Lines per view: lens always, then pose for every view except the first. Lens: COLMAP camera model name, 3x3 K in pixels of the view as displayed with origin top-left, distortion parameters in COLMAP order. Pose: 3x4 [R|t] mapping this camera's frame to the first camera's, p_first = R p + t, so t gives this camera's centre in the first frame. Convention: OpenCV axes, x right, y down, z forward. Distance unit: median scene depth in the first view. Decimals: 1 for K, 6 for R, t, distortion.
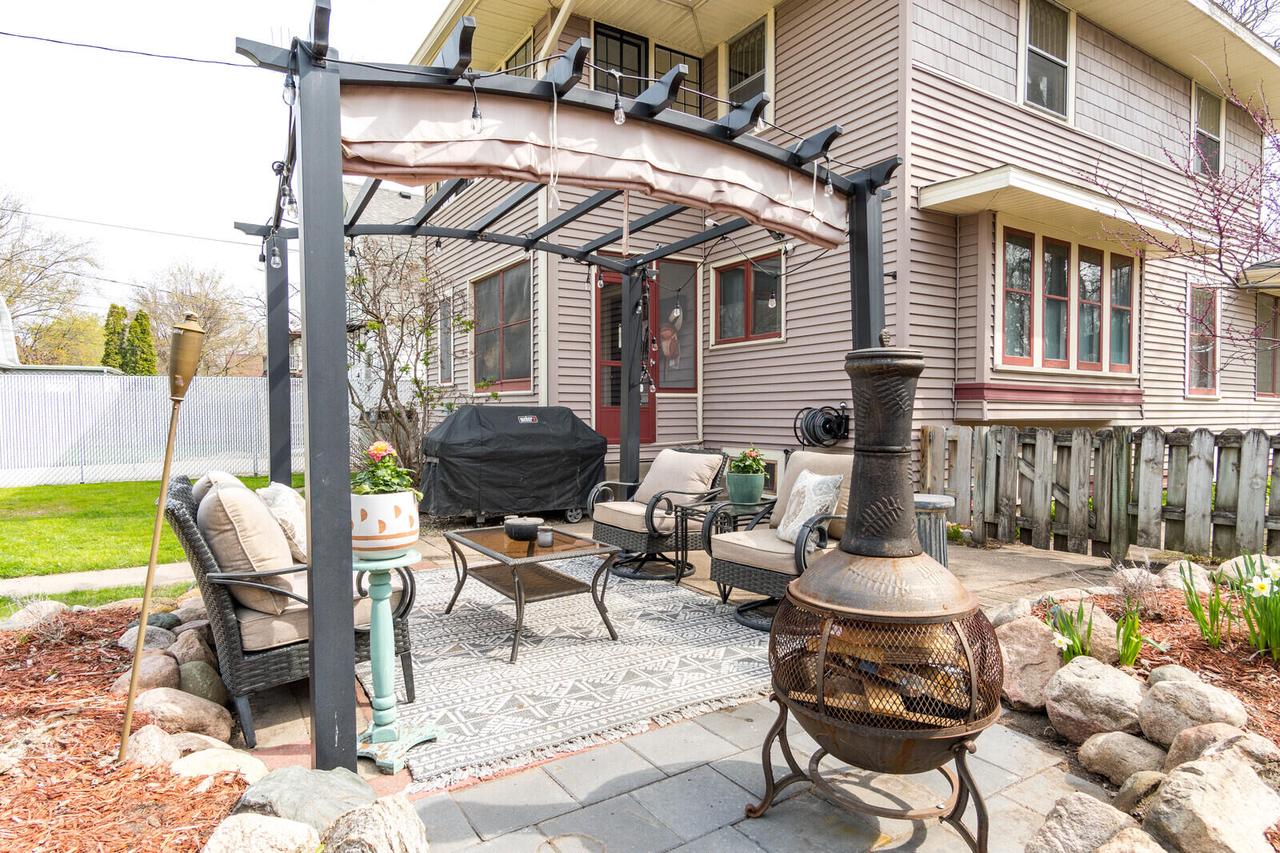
lens RADIAL K [[688.6, 0, 644.9], [0, 688.6, 423.7], [0, 0, 1]] dist [0.012545, -0.000657]
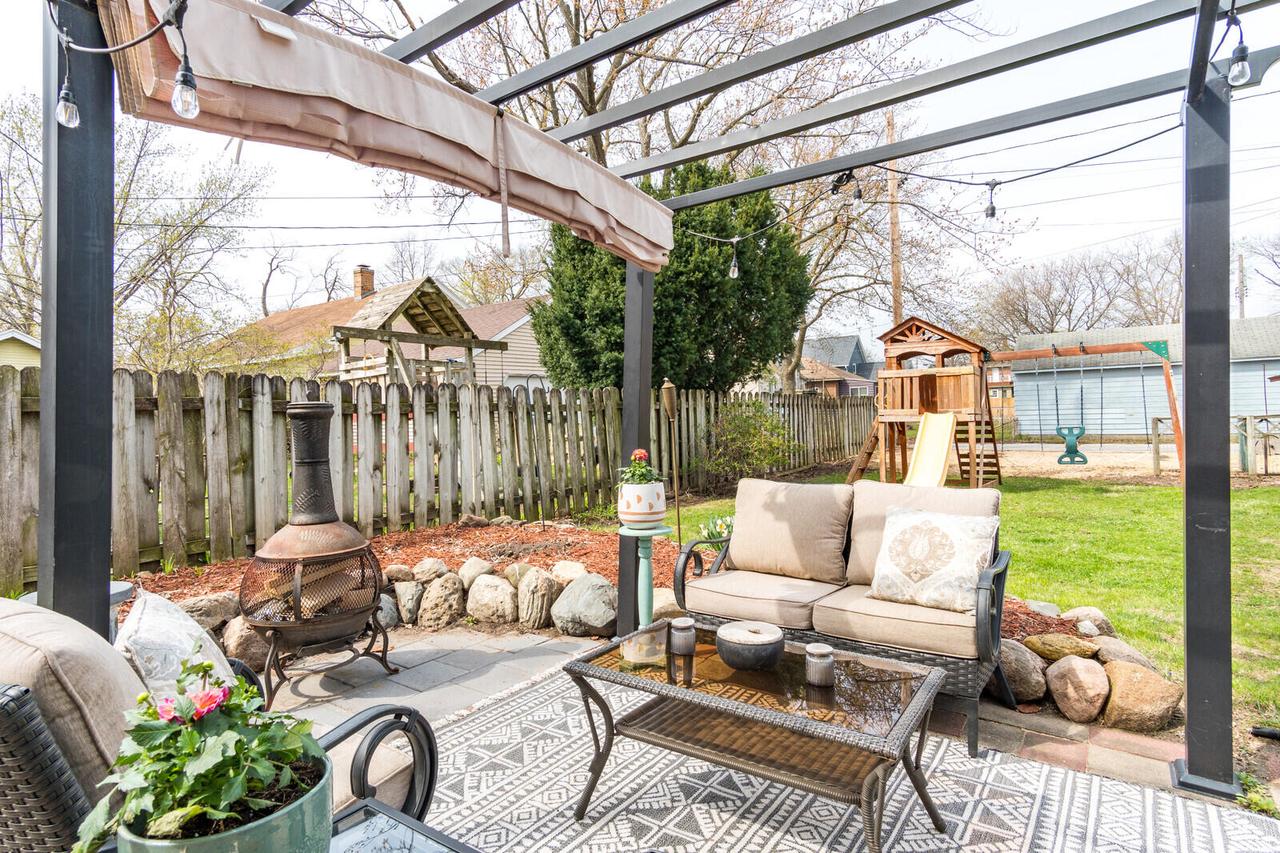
lens RADIAL K [[688.6, 0, 636.7], [0, 688.6, 423.1], [0, 0, 1]] dist [0.012545, -0.000657]
pose [[-0.923350, 0.022551, -0.383297, 0.148684], [0.017099, 0.999698, 0.017627, -0.055890], [0.383578, 0.009722, -0.923457, 1.710997]]
